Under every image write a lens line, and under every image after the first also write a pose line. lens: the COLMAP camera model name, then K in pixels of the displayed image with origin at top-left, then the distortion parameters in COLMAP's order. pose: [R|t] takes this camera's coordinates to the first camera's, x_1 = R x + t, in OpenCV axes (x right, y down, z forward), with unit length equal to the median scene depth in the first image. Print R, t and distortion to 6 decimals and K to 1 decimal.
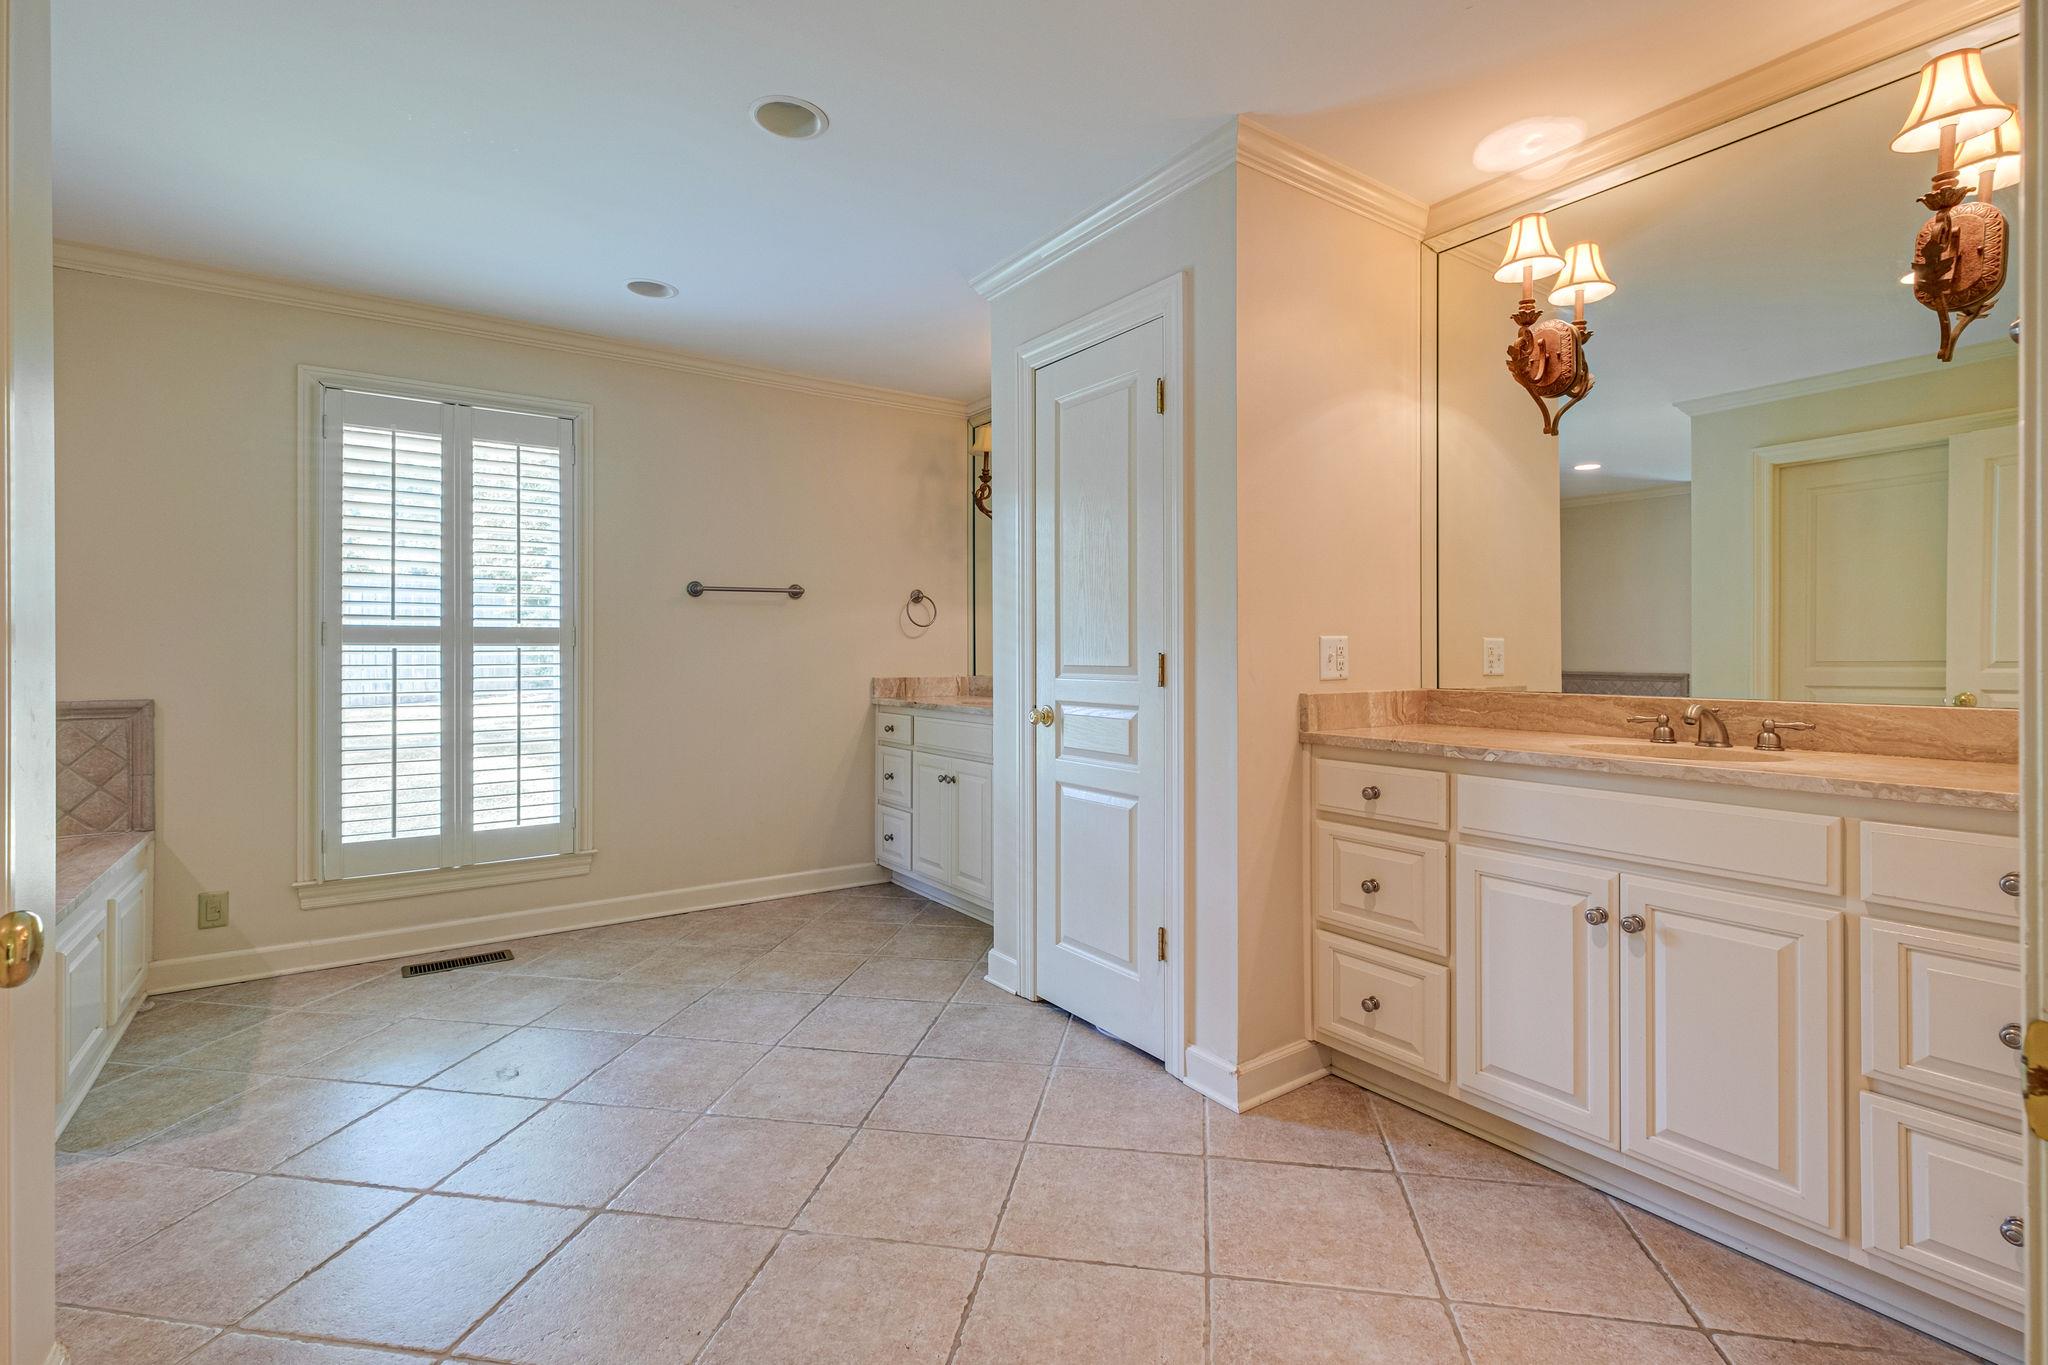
lens RADIAL K [[963.1, 0, 1026.5], [0, 963.1, 674.4], [0, 0, 1]] dist [0.015032, 0.000693]
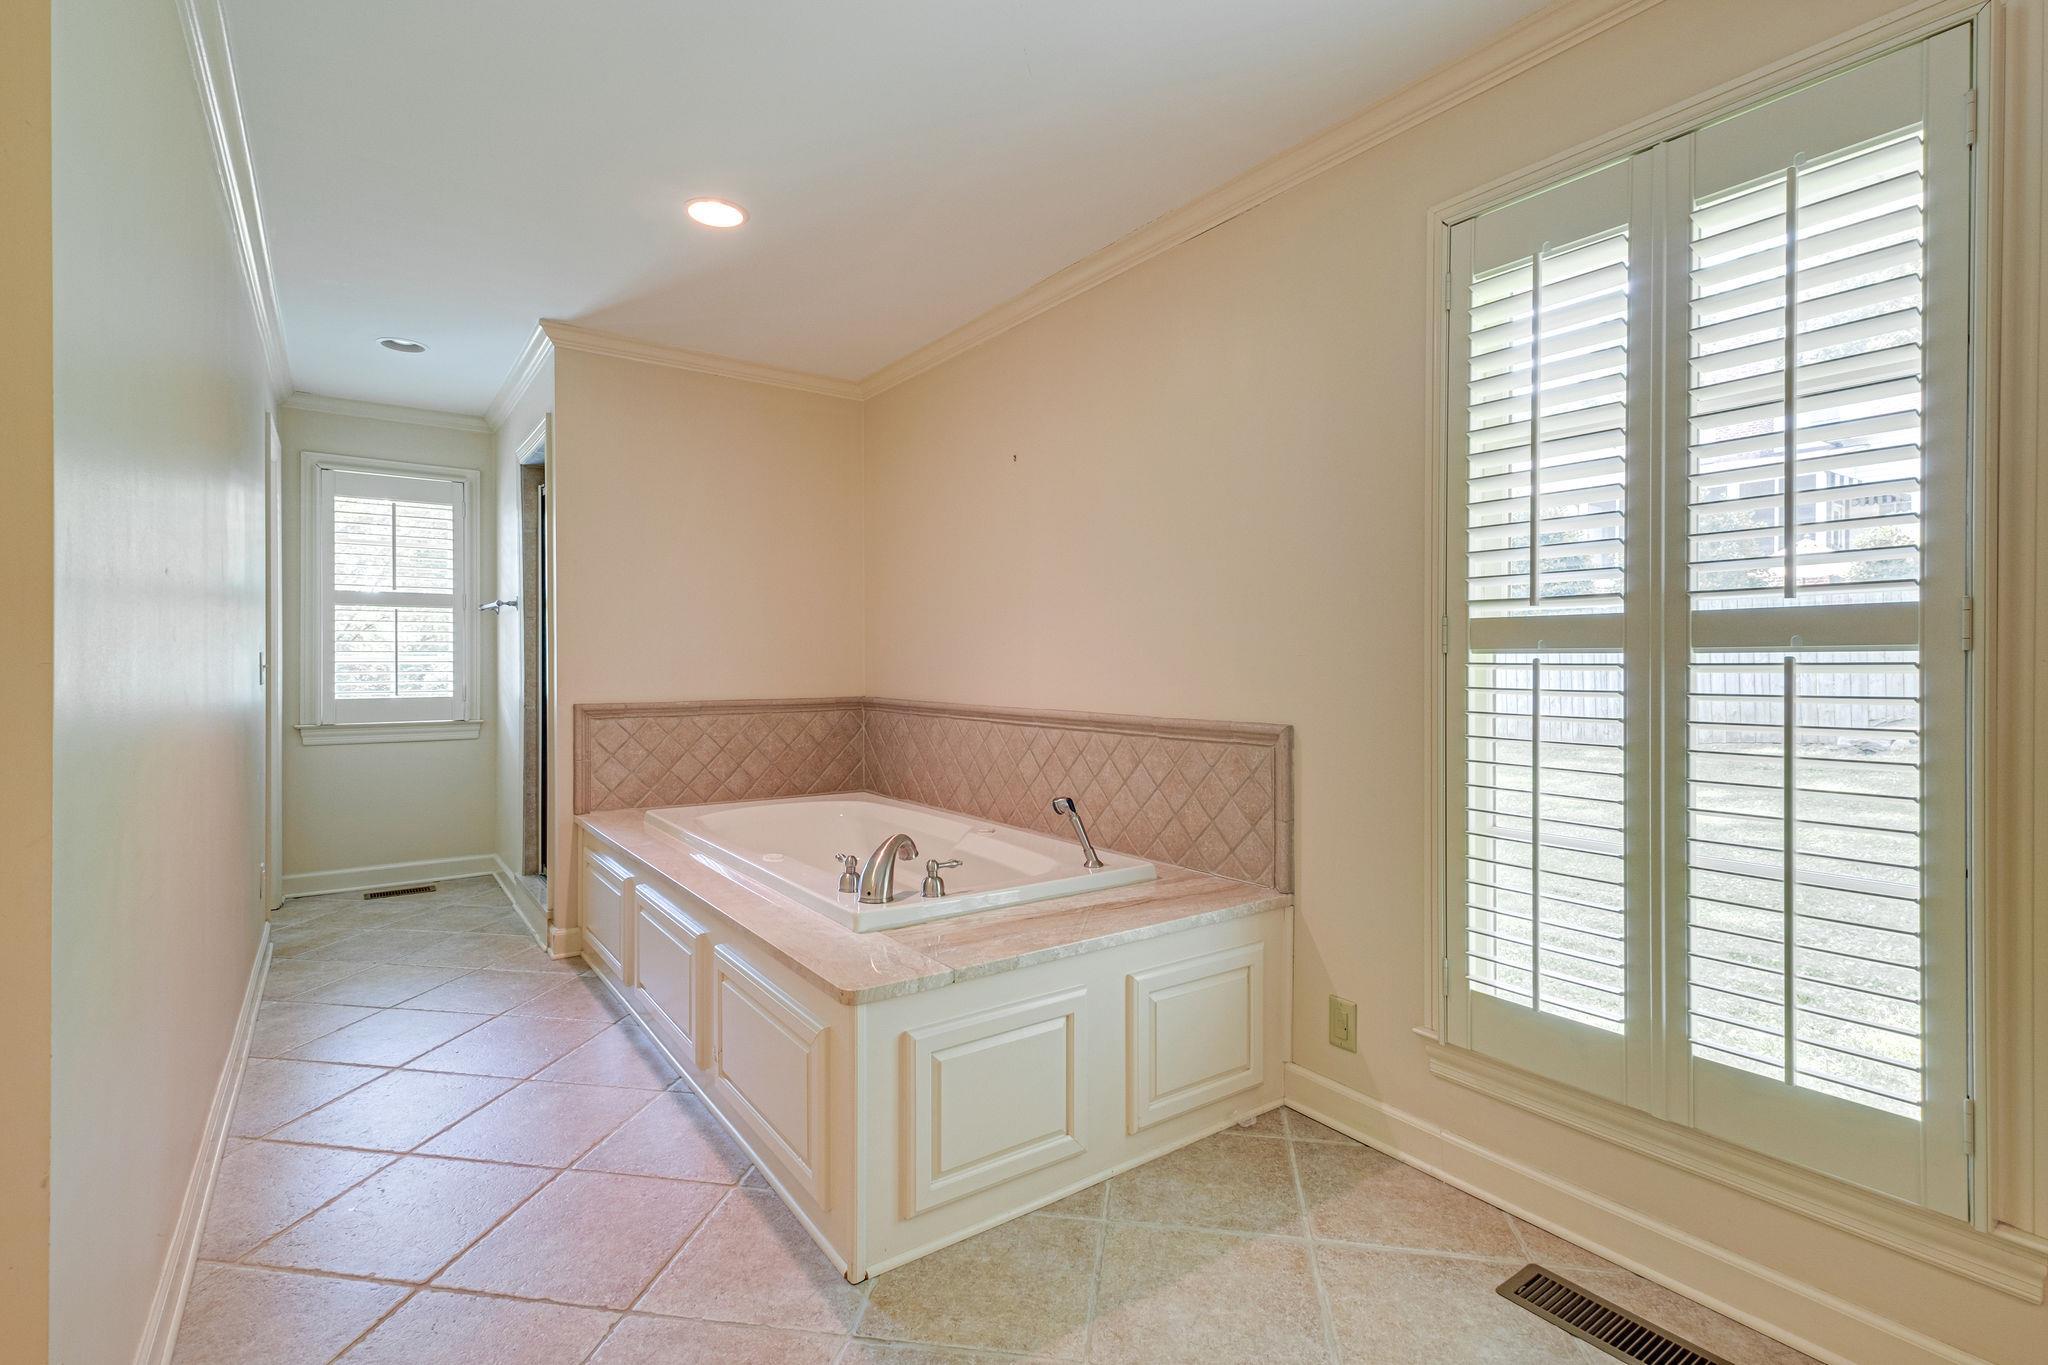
lens RADIAL K [[963.1, 0, 1020.6], [0, 963.1, 664.6], [0, 0, 1]] dist [0.015032, 0.000693]
pose [[0.016967, 0.005256, -0.999842, -0.122879], [-0.023465, 0.999713, 0.004857, -0.019477], [0.999581, 0.023379, 0.017086, 0.709127]]
